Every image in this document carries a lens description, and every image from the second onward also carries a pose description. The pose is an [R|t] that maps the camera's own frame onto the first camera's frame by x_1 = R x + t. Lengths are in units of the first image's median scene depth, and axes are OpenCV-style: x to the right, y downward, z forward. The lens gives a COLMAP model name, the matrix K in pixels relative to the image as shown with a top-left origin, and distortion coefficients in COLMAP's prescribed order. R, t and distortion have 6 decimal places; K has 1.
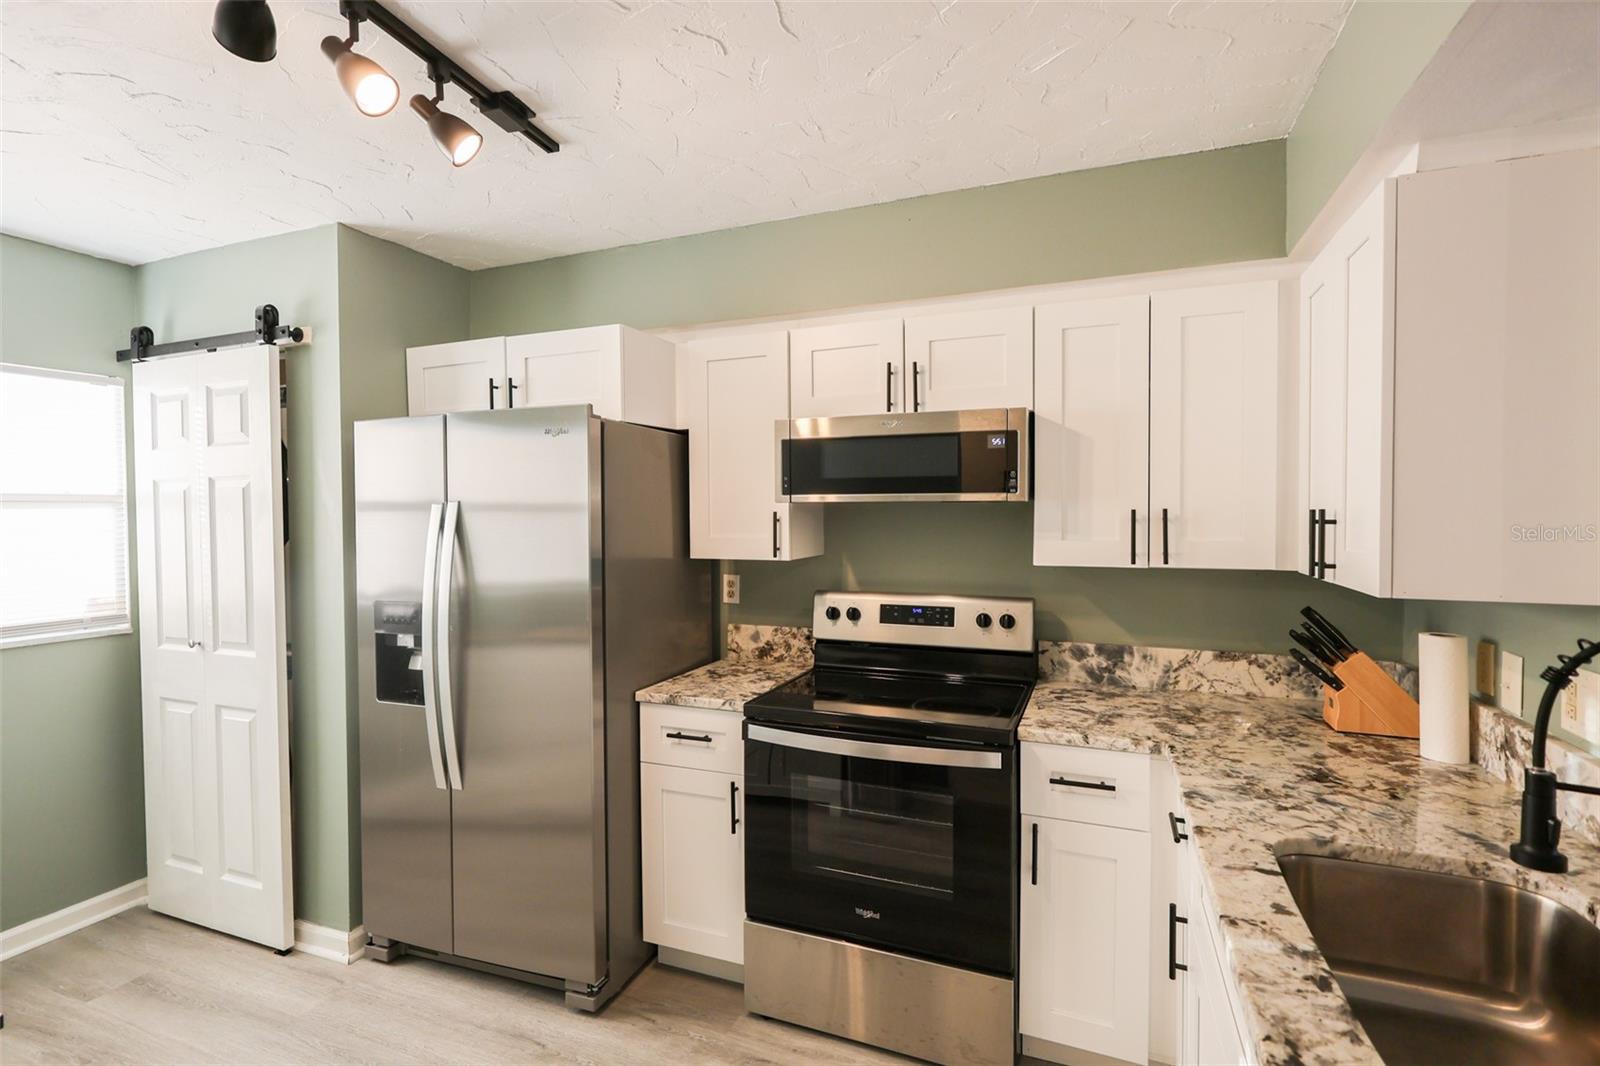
lens RADIAL K [[794.5, 0, 878.7], [0, 794.5, 522.9], [0, 0, 1]] dist [0.013329, -0.003053]
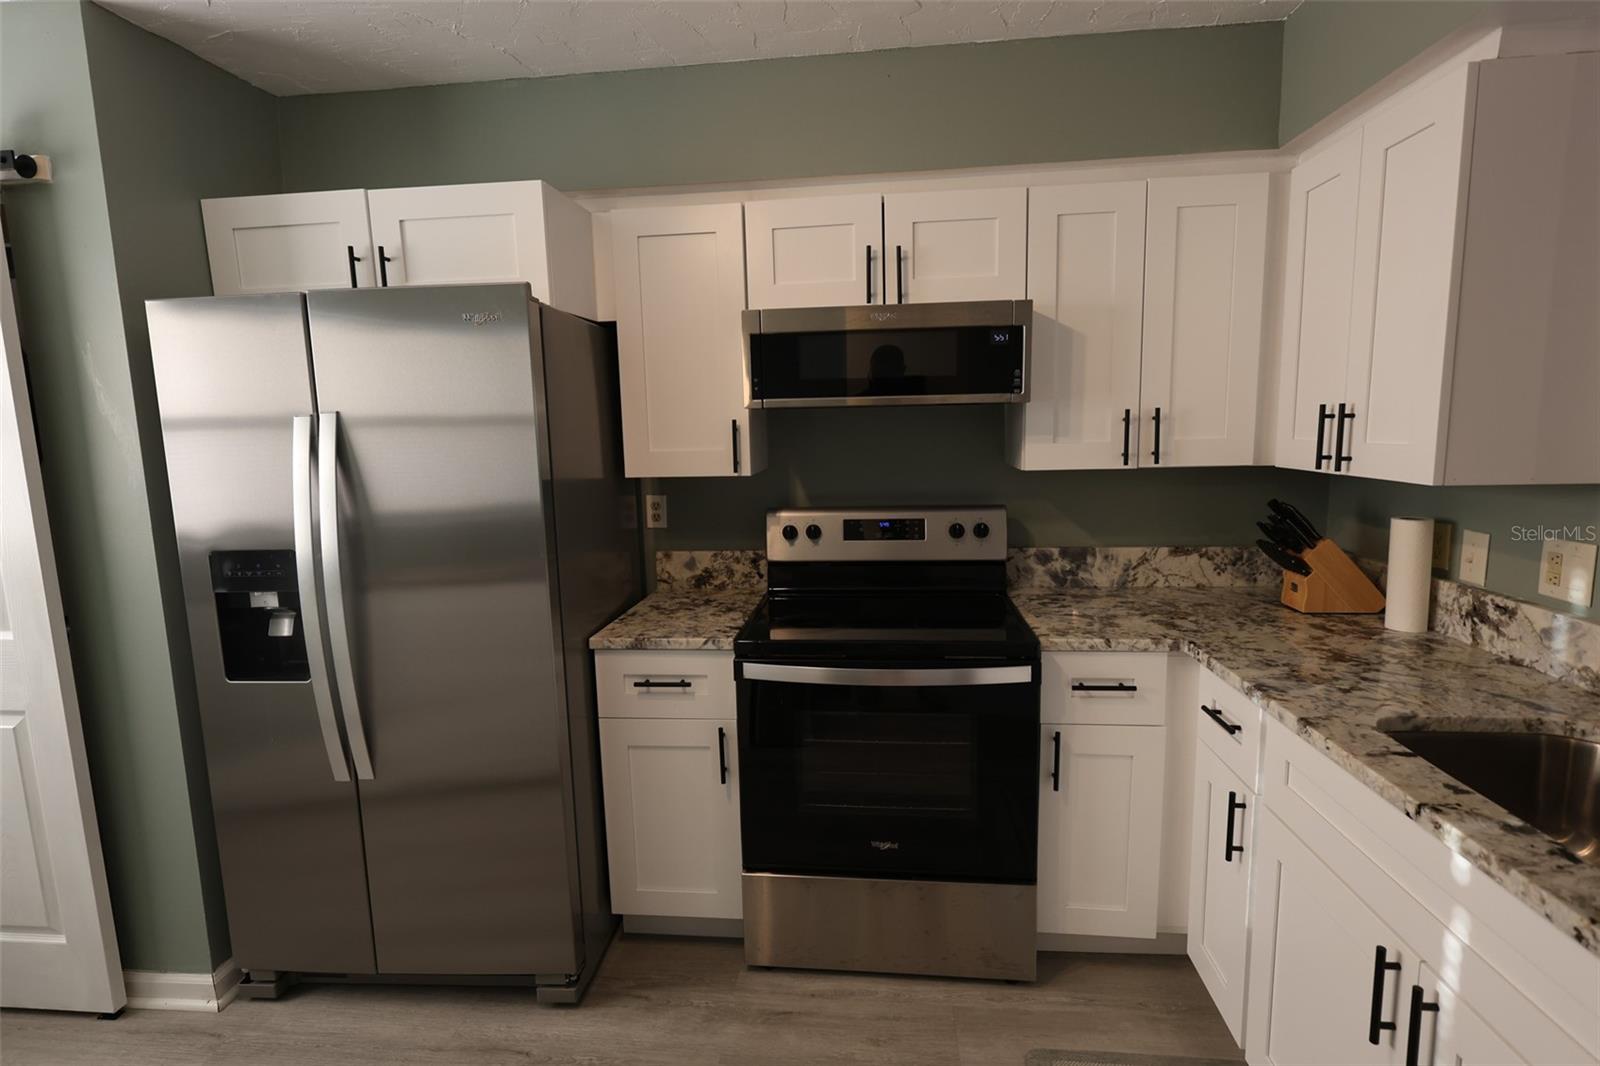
lens RADIAL K [[794.5, 0, 888.7], [0, 794.5, 521.8], [0, 0, 1]] dist [0.013329, -0.003053]
pose [[0.962184, -0.053429, 0.267108, -0.222609], [0.024752, 0.993668, 0.109600, 0.006140], [-0.271272, -0.098844, 0.957414, 0.122516]]
